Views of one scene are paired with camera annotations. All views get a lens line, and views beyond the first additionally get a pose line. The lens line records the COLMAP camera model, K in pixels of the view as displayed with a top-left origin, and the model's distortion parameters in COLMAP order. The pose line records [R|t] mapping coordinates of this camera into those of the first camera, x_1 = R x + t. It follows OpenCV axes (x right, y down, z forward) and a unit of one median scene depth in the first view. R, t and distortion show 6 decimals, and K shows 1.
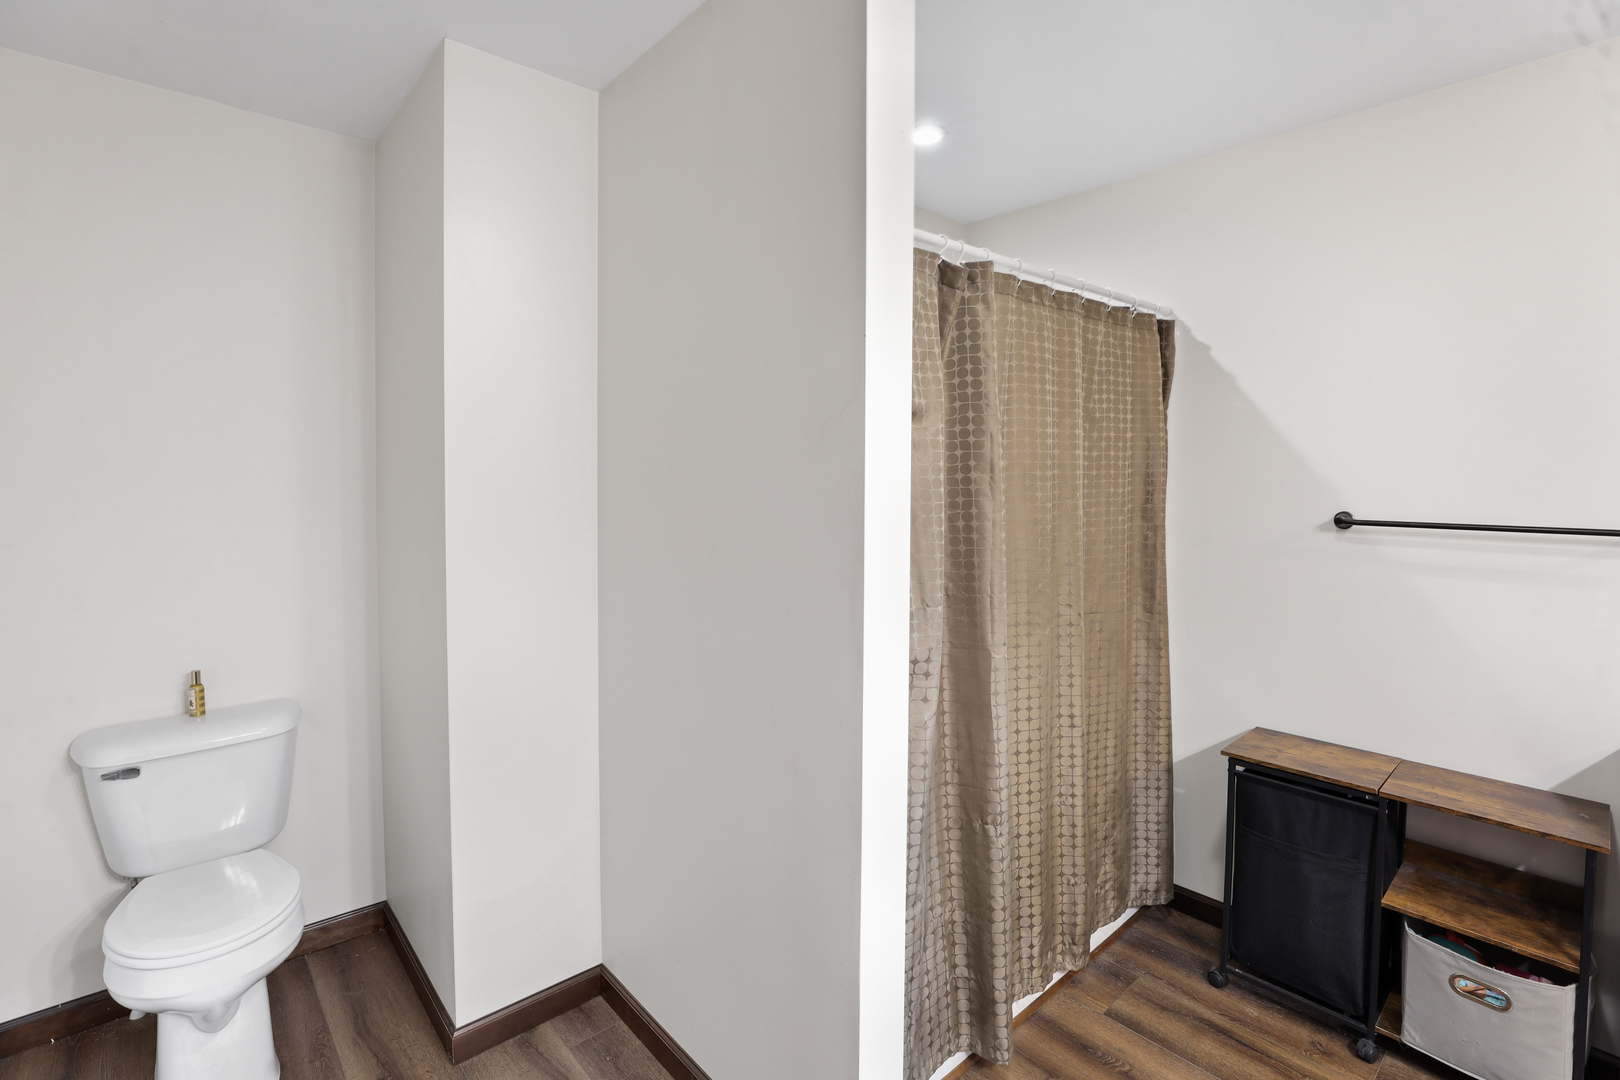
lens RADIAL K [[753.6, 0, 808.2], [0, 753.6, 499.5], [0, 0, 1]] dist [-0.029404, 0.000892]
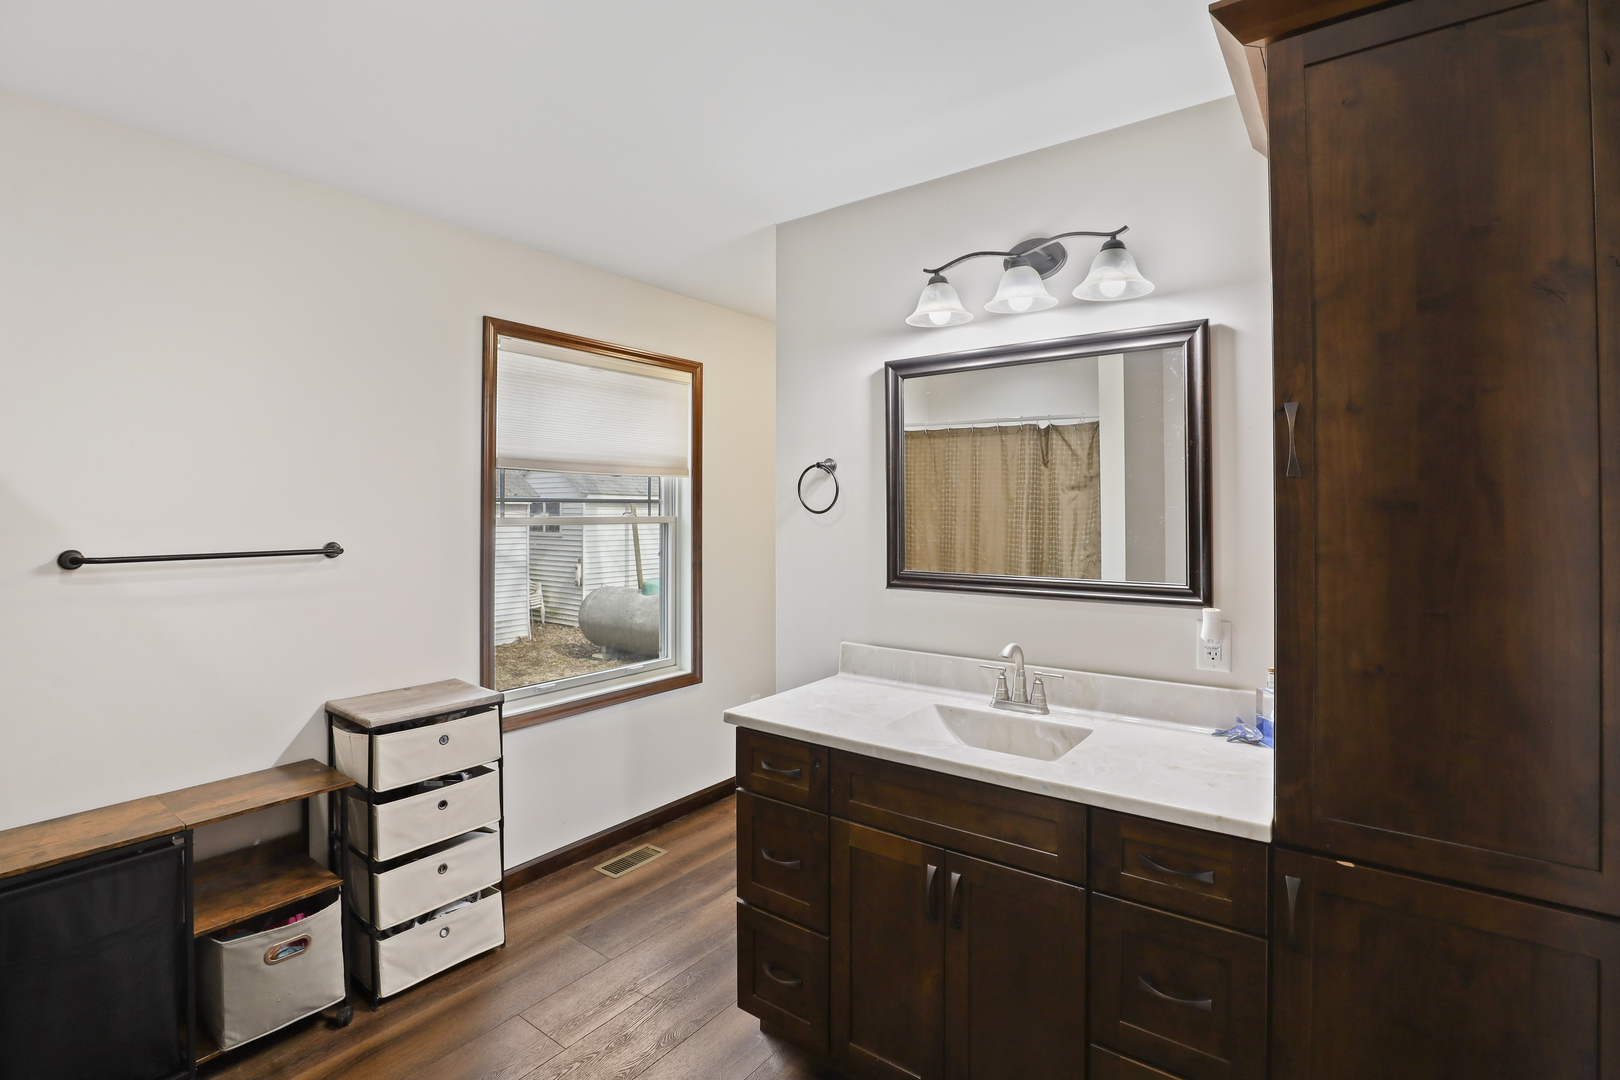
lens RADIAL K [[753.6, 0, 808.2], [0, 753.6, 499.5], [0, 0, 1]] dist [-0.029404, 0.000892]
pose [[-0.247587, 0.011970, 0.968792, -0.396974], [0.031551, 0.999493, -0.004286, -0.013964], [-0.968352, 0.029505, -0.247839, 0.413370]]
